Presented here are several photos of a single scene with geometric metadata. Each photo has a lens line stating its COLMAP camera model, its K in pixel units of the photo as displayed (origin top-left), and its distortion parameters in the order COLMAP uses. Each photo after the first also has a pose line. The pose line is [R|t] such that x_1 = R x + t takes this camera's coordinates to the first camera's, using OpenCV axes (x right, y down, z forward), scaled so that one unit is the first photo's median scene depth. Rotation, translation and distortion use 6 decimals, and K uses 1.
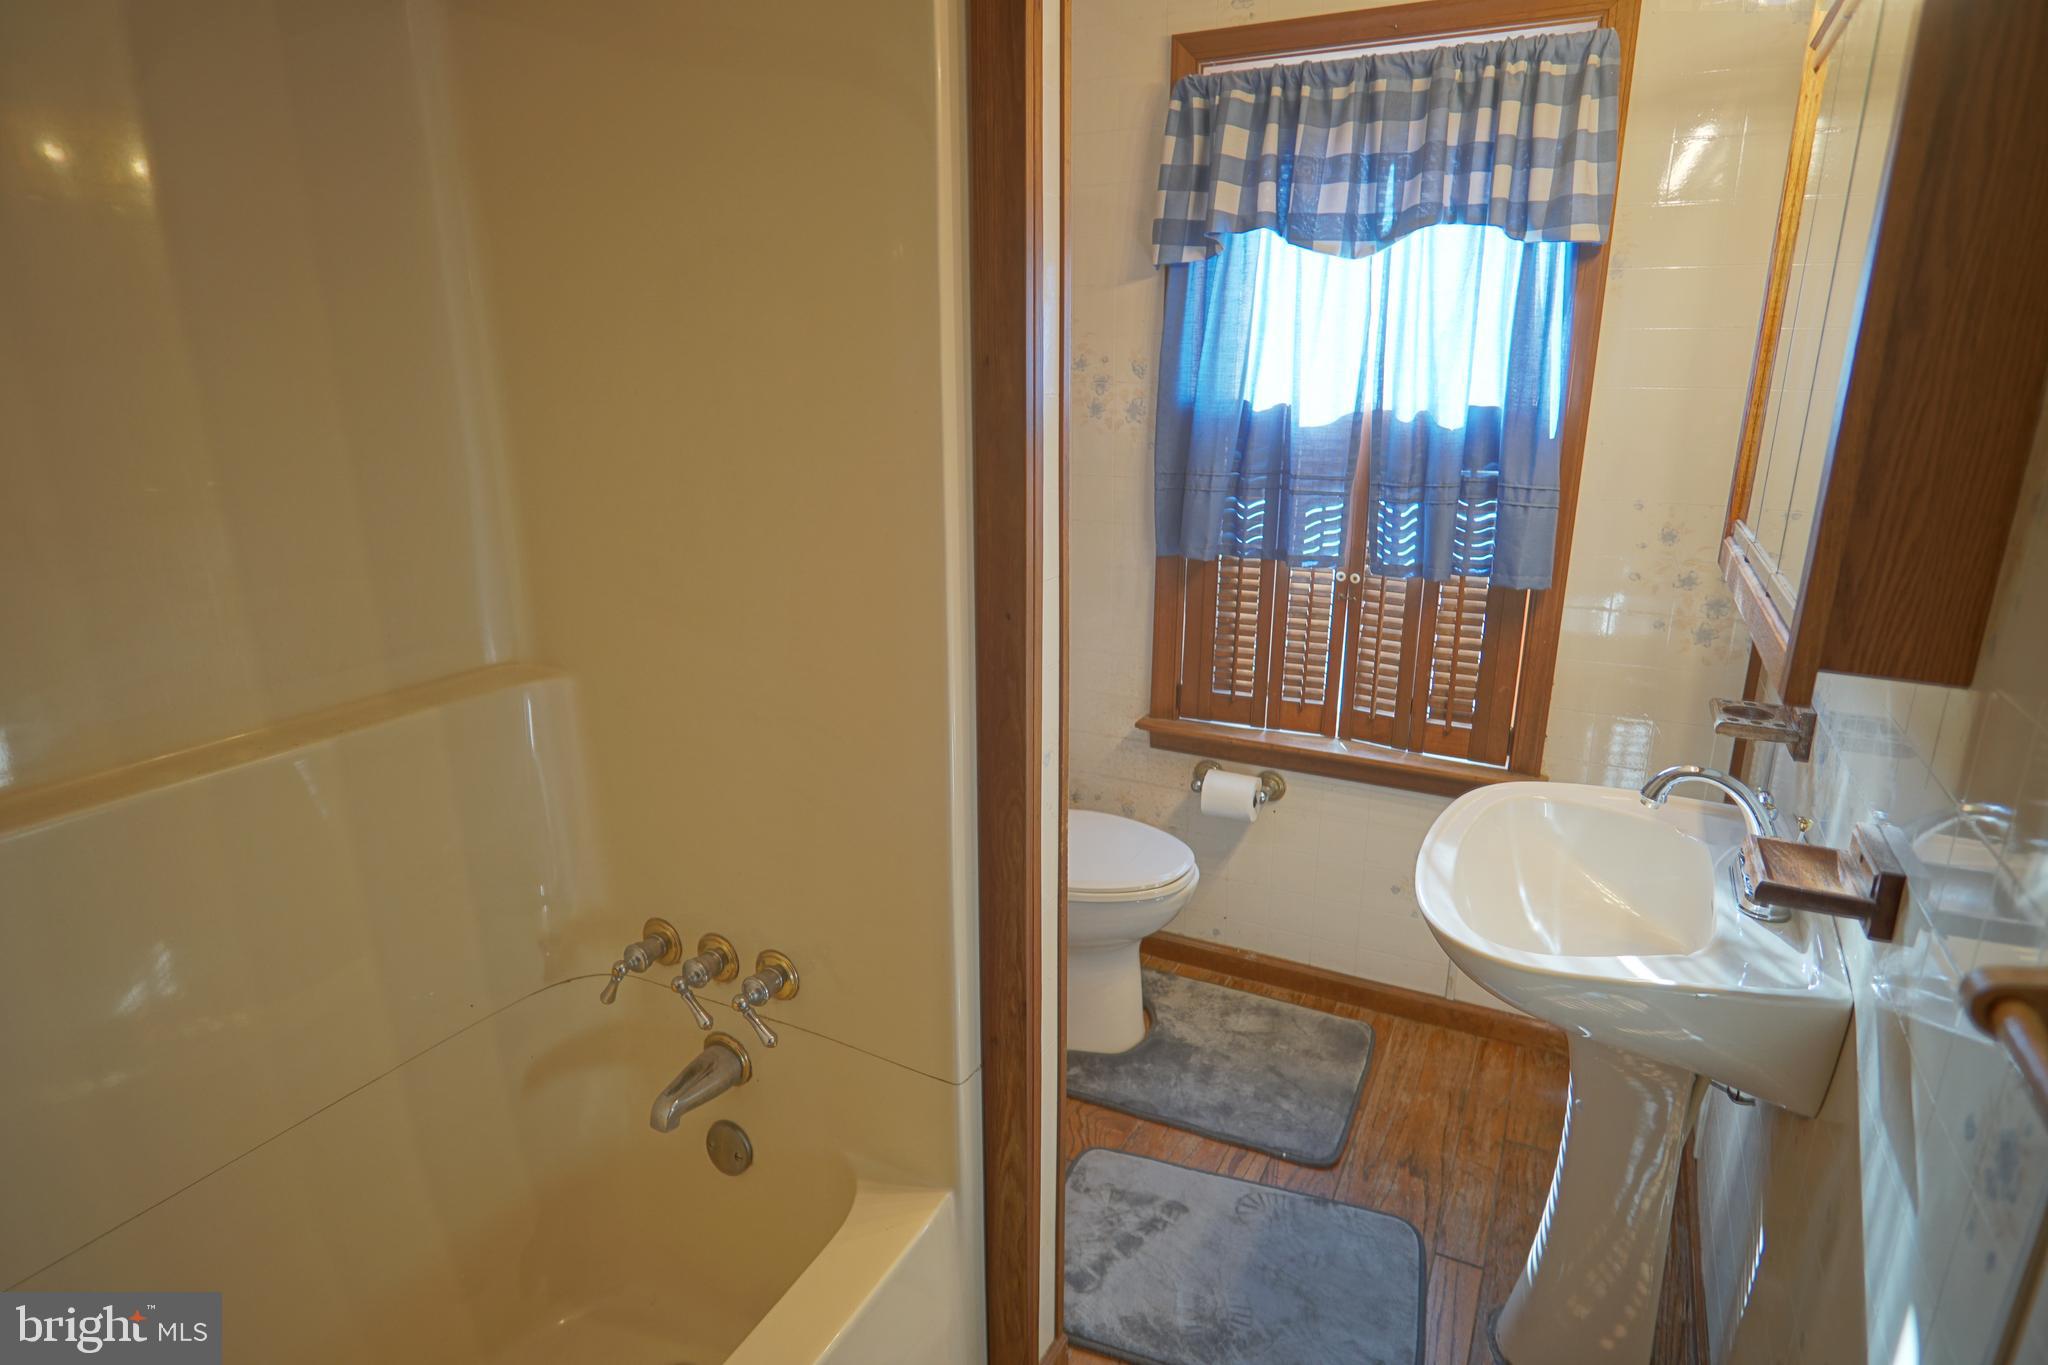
lens RADIAL K [[1094.8, 0, 1021.7], [0, 1094.8, 679.0], [0, 0, 1]] dist [-0.037595, 0.011334]
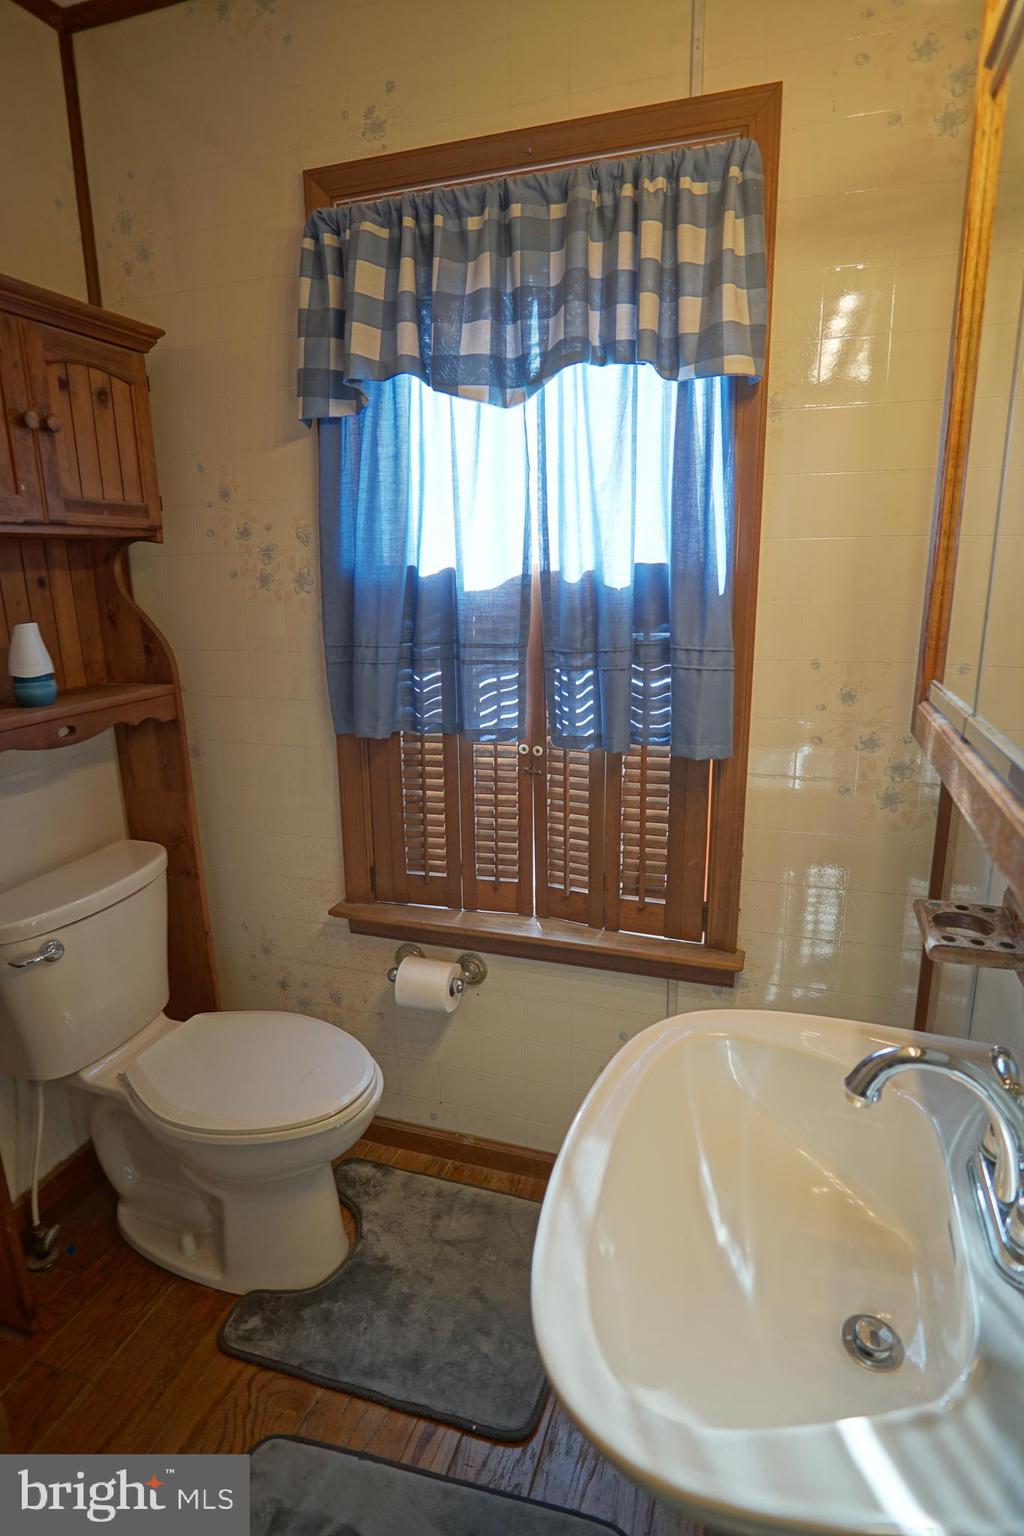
lens RADIAL K [[821.1, 0, 509.6], [0, 821.1, 771.0], [0, 0, 1]] dist [-0.037595, 0.011334]
pose [[0.987231, -0.049081, 0.151546, 0.183557], [0.055085, 0.997844, -0.035677, -0.053751], [-0.149468, 0.043569, 0.987806, 0.321319]]
